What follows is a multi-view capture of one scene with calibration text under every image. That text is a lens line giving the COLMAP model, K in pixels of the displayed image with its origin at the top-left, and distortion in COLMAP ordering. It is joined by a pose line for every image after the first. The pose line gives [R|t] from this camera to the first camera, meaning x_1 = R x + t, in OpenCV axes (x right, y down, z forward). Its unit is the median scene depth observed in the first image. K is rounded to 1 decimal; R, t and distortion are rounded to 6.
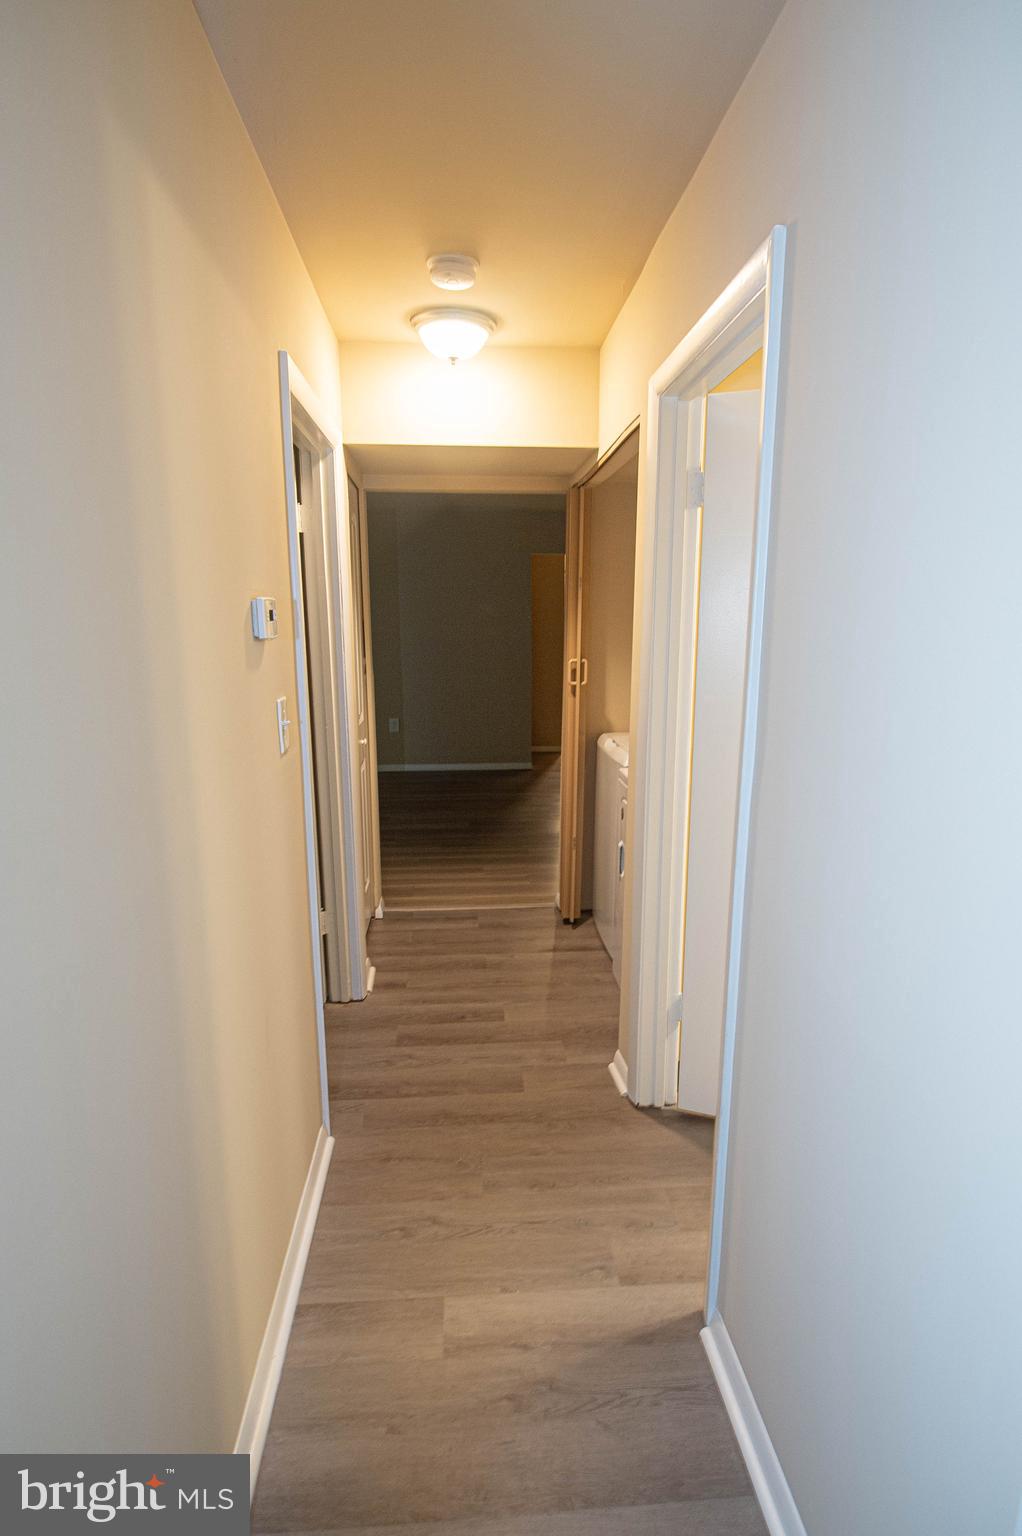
lens RADIAL K [[808.4, 0, 511.0], [0, 808.4, 768.0], [0, 0, 1]] dist [-0.003437, -0.001194]
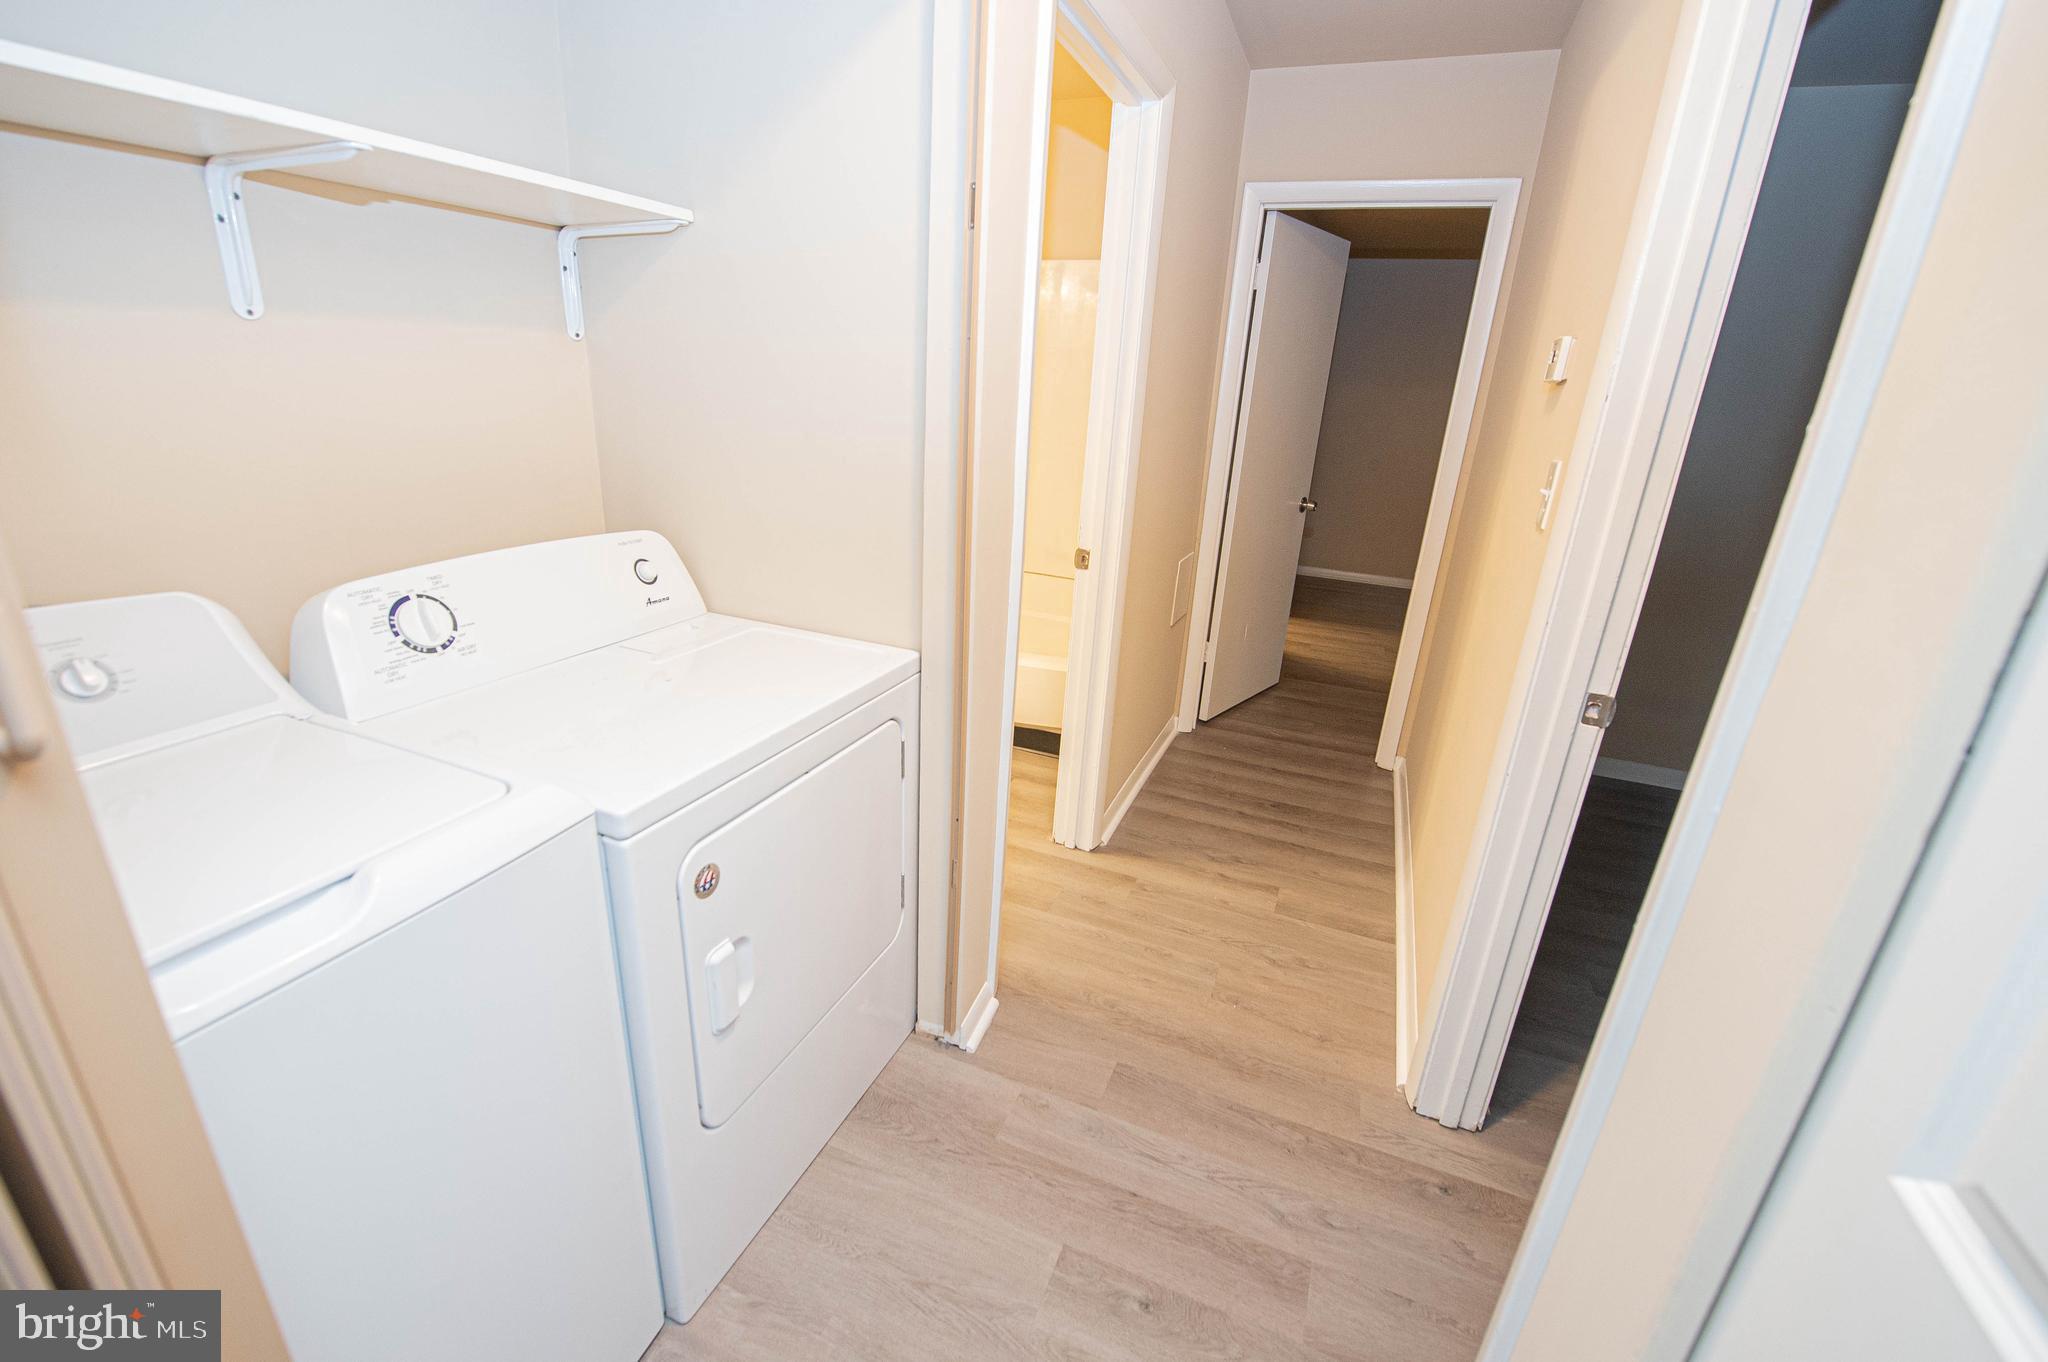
lens RADIAL K [[847.6, 0, 1021.9], [0, 847.6, 677.6], [0, 0, 1]] dist [-0.016041, -0.000380]
pose [[-0.895102, -0.189559, 0.403559, -0.135139], [0.032846, 0.874628, 0.483681, -0.226322], [-0.444650, 0.446199, -0.776655, 1.420972]]
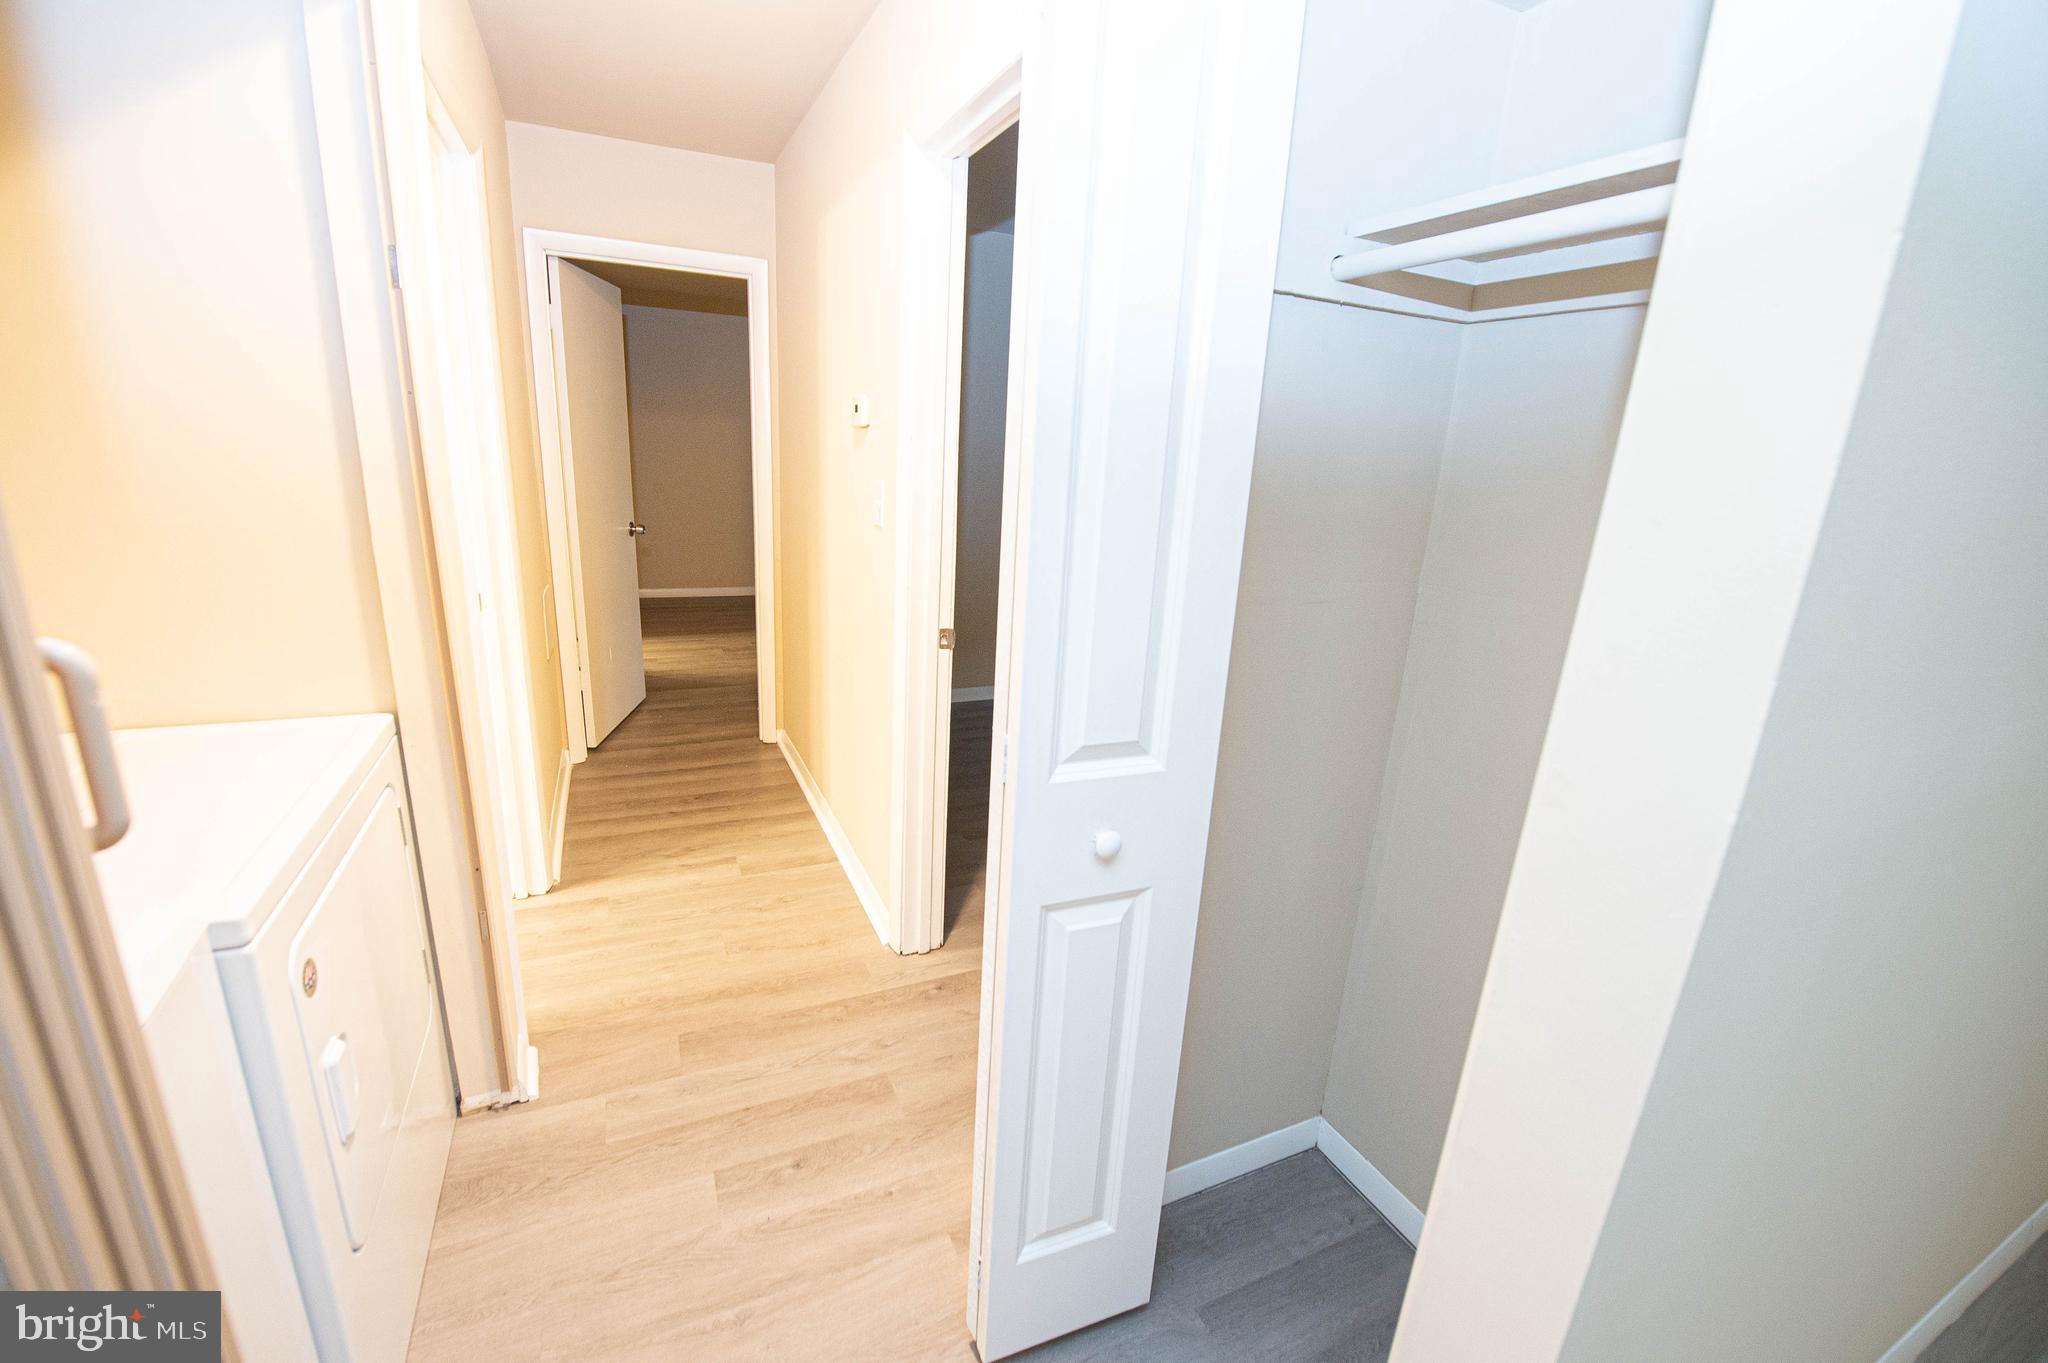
lens RADIAL K [[833.5, 0, 1007.0], [0, 833.5, 678.0], [0, 0, 1]] dist [-0.022010, -0.000233]
pose [[-0.935868, 0.047265, -0.349167, -0.016458], [-0.116260, 0.894043, 0.432632, -0.264216], [0.332619, 0.445481, -0.831211, 1.571261]]
